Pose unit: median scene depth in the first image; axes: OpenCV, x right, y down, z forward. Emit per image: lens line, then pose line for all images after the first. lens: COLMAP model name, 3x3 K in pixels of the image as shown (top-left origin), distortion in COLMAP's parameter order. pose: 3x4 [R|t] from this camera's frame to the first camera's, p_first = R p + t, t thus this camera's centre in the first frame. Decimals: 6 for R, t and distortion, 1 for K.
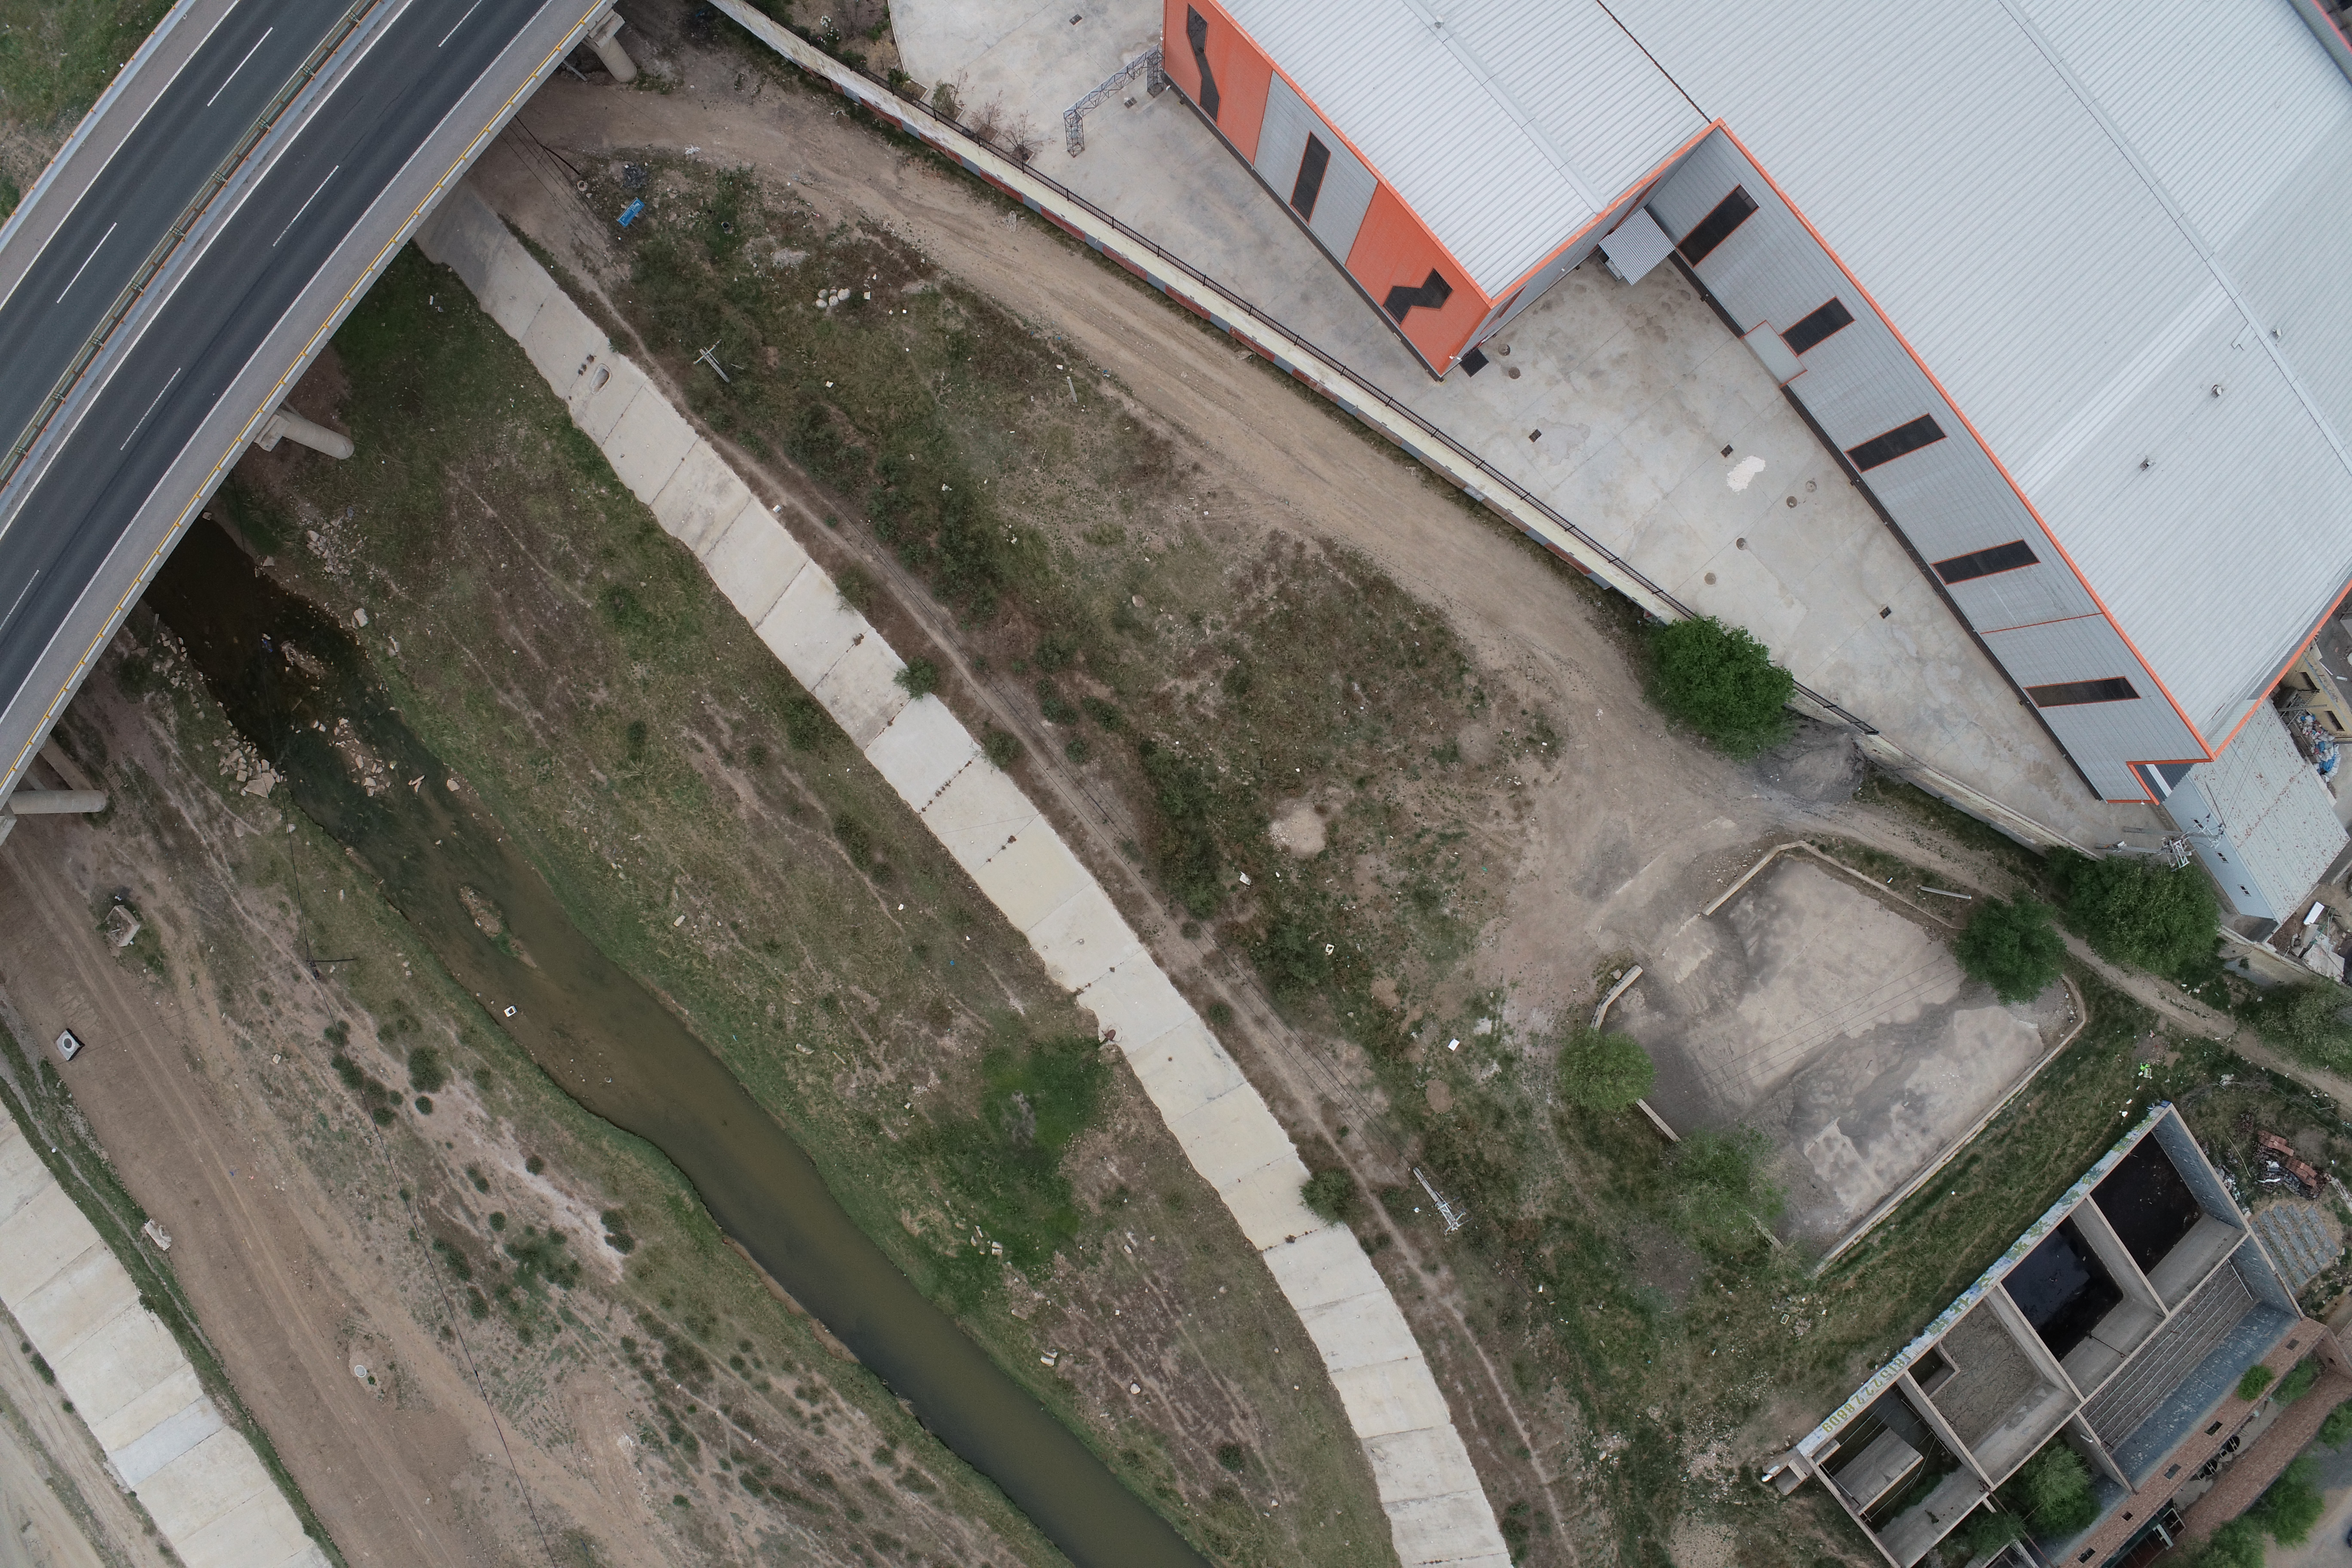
lens RADIAL K [[1618.1, 0, 1163.3], [0, 1618.1, 786.9], [0, 0, 1]] dist [-0.249296, 0.074698]
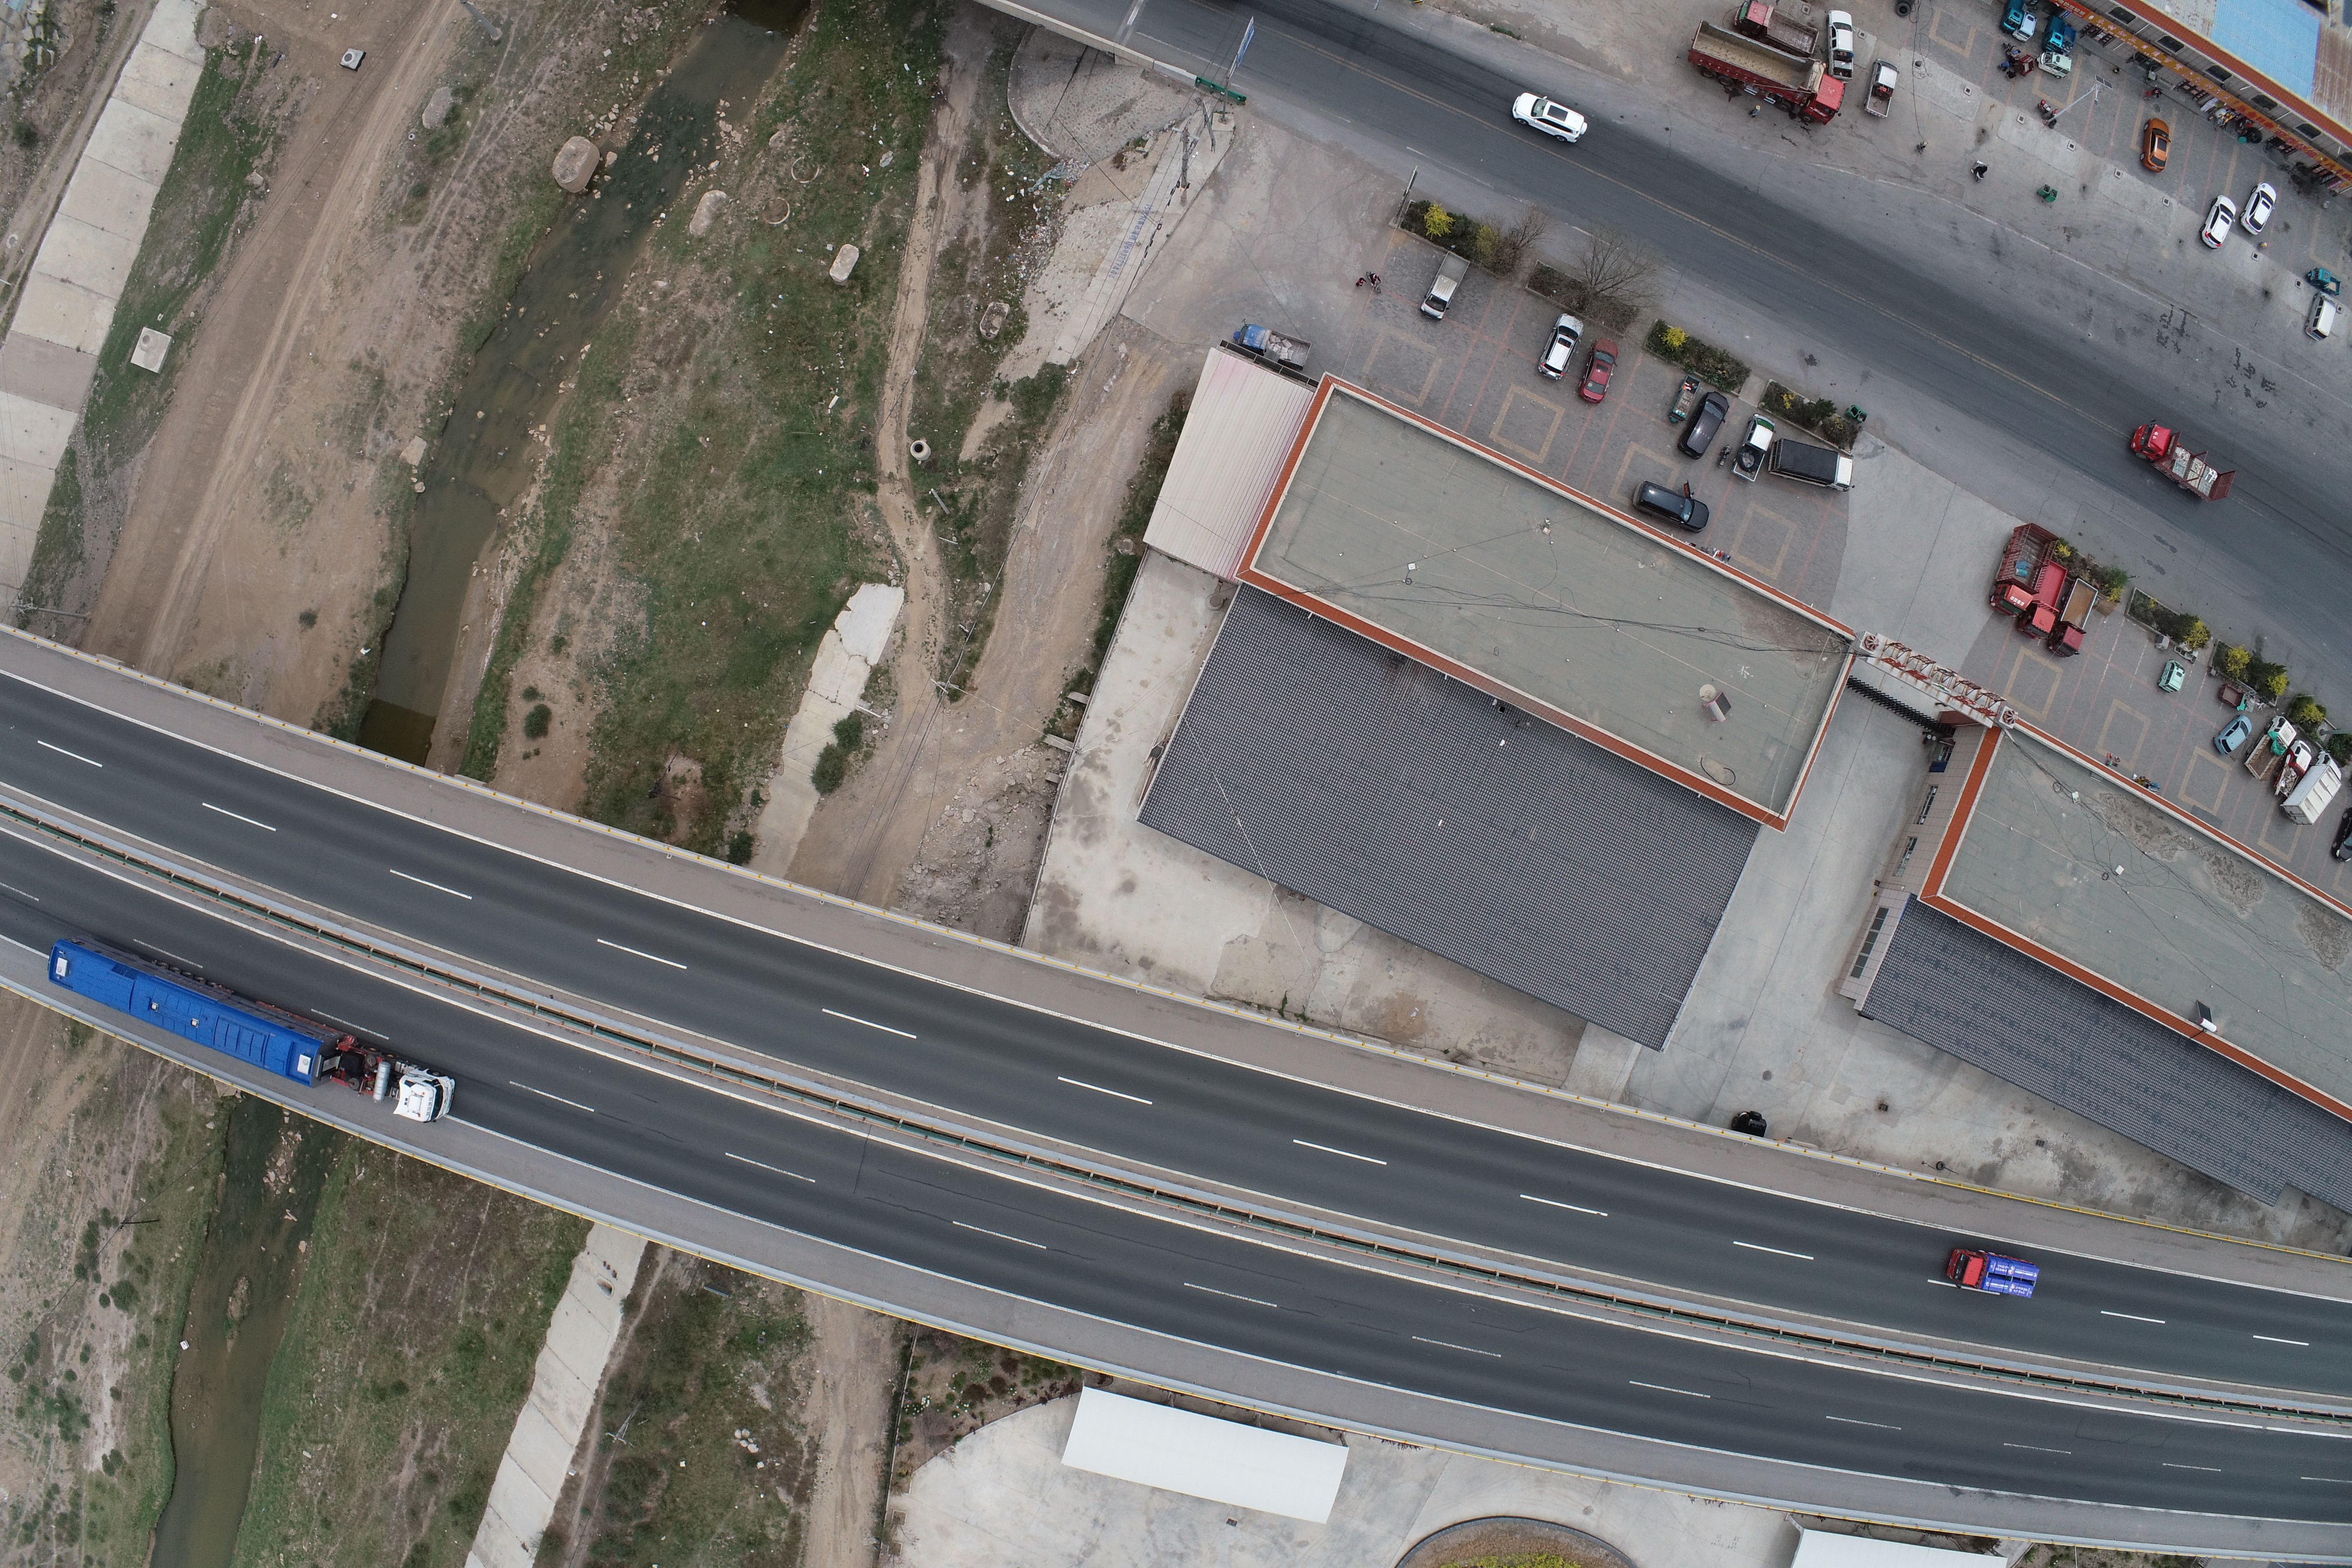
lens RADIAL K [[1618.1, 0, 1143.2], [0, 1618.1, 792.9], [0, 0, 1]] dist [-0.249296, 0.074698]
pose [[0.406307, 0.913271, 0.029178, -0.572665], [-0.913272, 0.404875, 0.044827, -0.839511], [0.029125, -0.044861, 0.998569, -0.140139]]
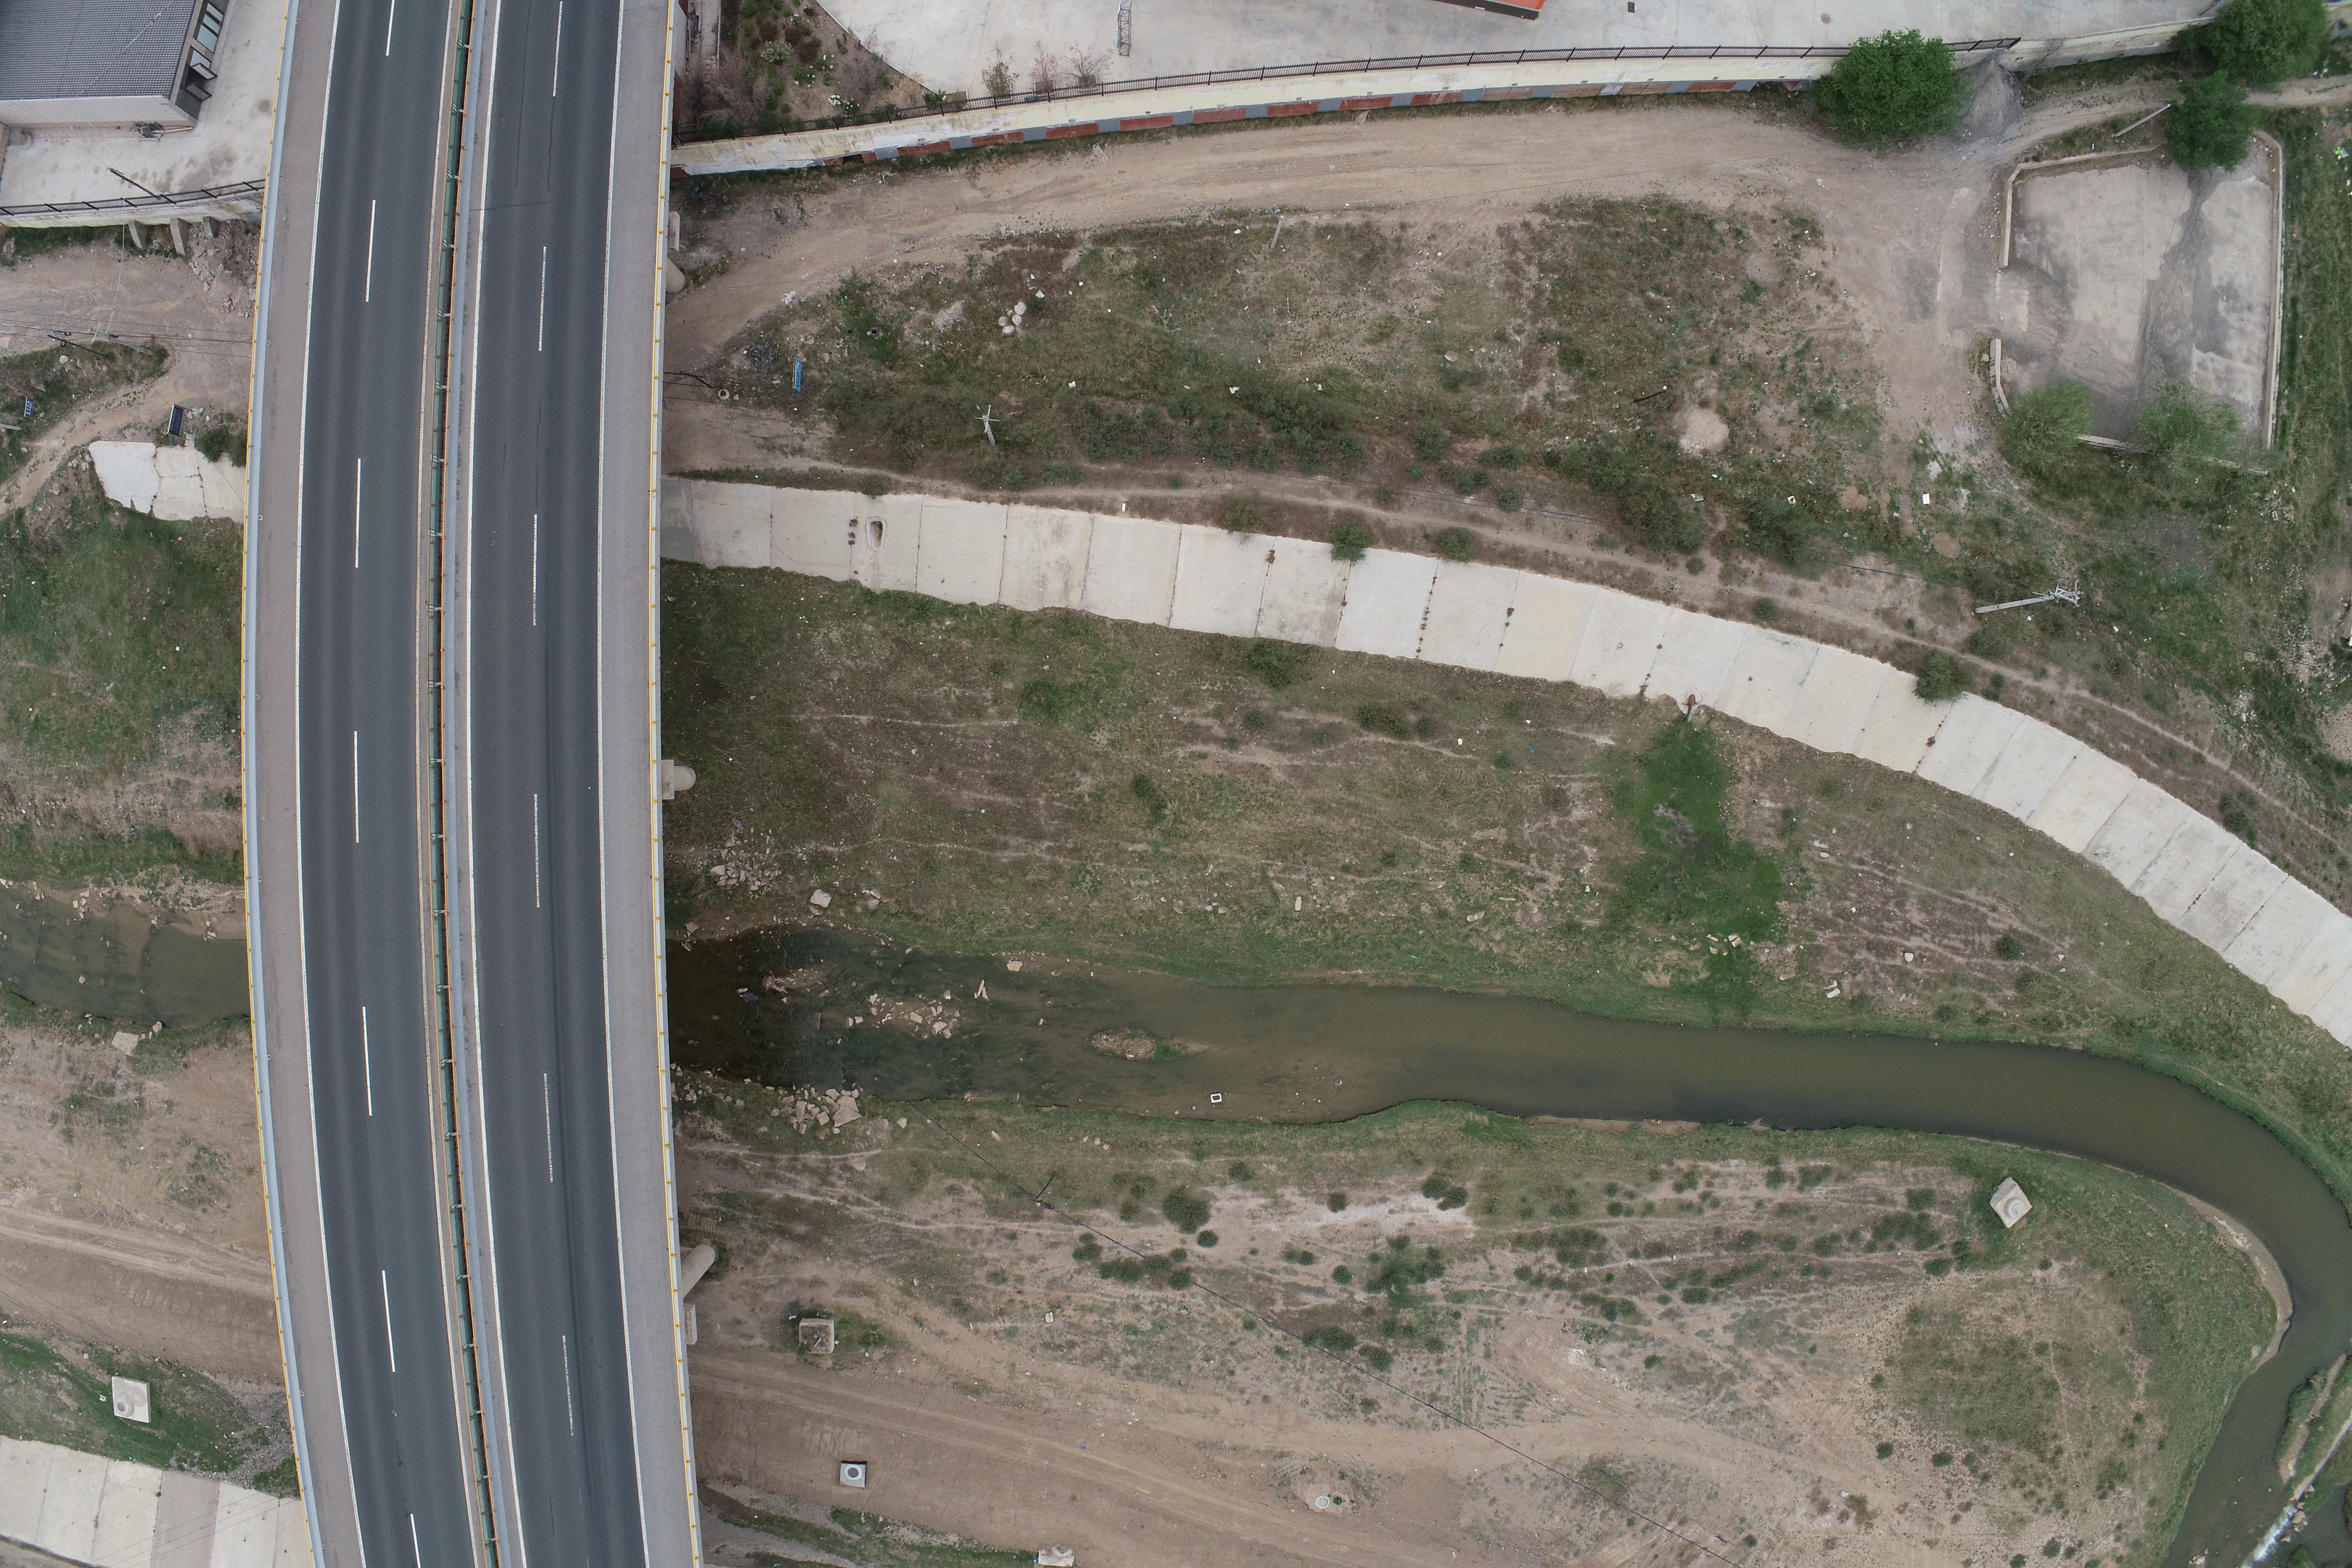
lens RADIAL K [[1618.1, 0, 1174.1], [0, 1618.1, 784.2], [0, 0, 1]] dist [-0.249296, 0.074698]
pose [[0.757040, -0.653197, 0.014945, -0.339217], [0.652782, 0.757132, 0.025031, -0.048458], [-0.027665, -0.009194, 0.999575, -0.003560]]
